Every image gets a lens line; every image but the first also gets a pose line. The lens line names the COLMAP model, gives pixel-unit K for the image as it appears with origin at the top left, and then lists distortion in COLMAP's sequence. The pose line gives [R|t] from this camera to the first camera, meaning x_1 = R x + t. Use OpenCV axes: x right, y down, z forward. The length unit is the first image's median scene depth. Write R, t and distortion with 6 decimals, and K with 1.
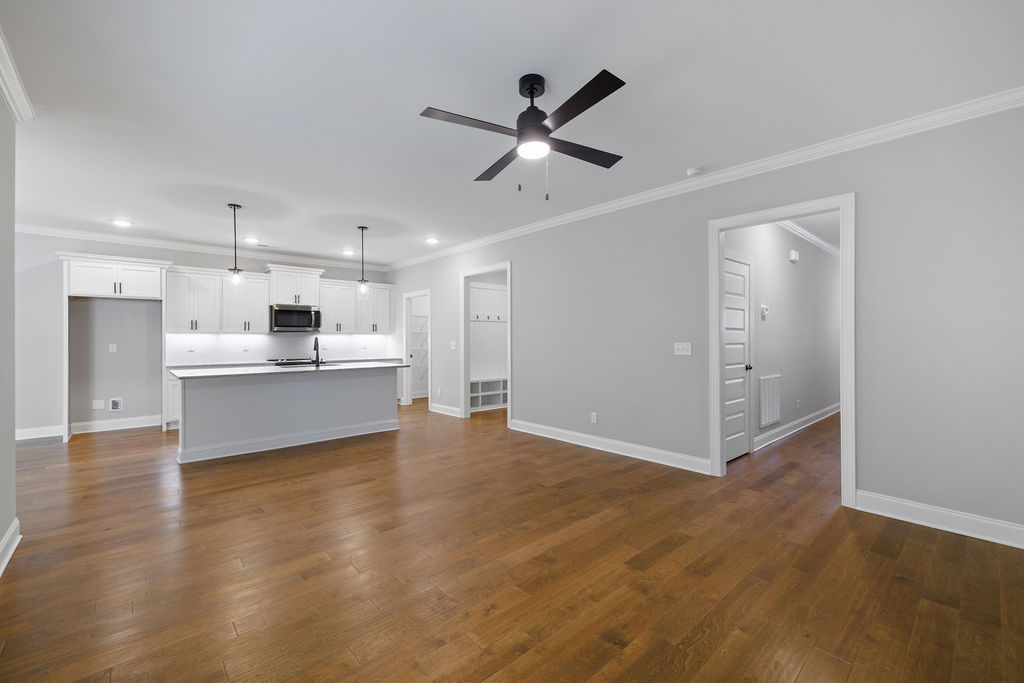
lens RADIAL K [[429.6, 0, 506.9], [0, 429.6, 341.1], [0, 0, 1]] dist [0.000808, 0.000127]
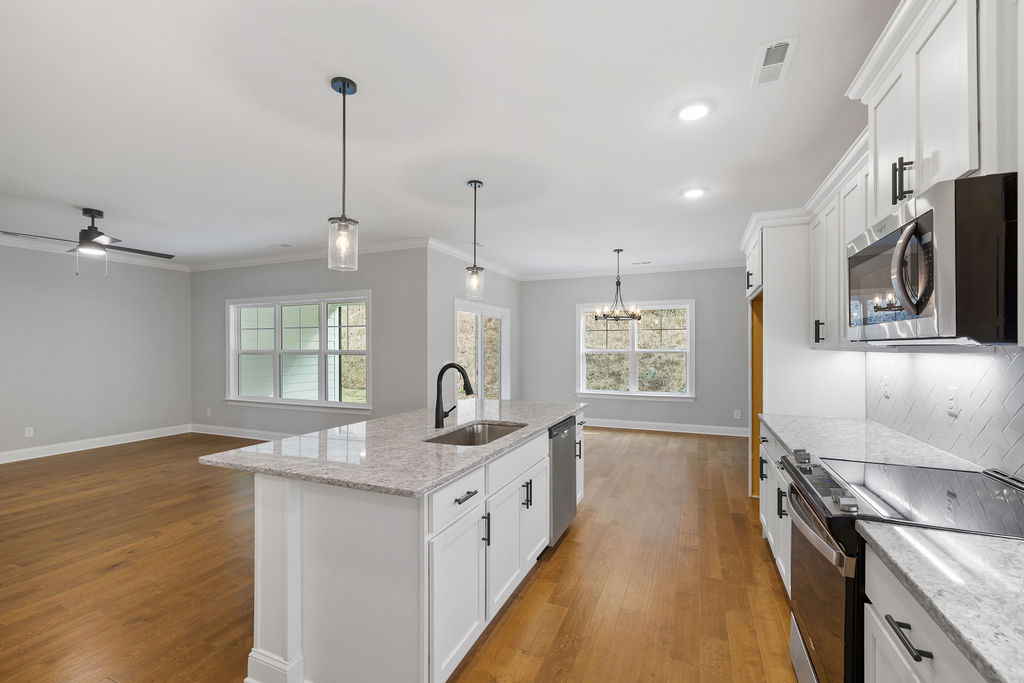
lens RADIAL K [[438.4, 0, 513.8], [0, 438.4, 346.5], [0, 0, 1]] dist [0.000493, 0.000162]
pose [[-0.900088, 0.003372, -0.435695, -0.315325], [0.003469, 0.999994, 0.000572, -0.028408], [0.435695, -0.000996, -0.900094, 1.499228]]
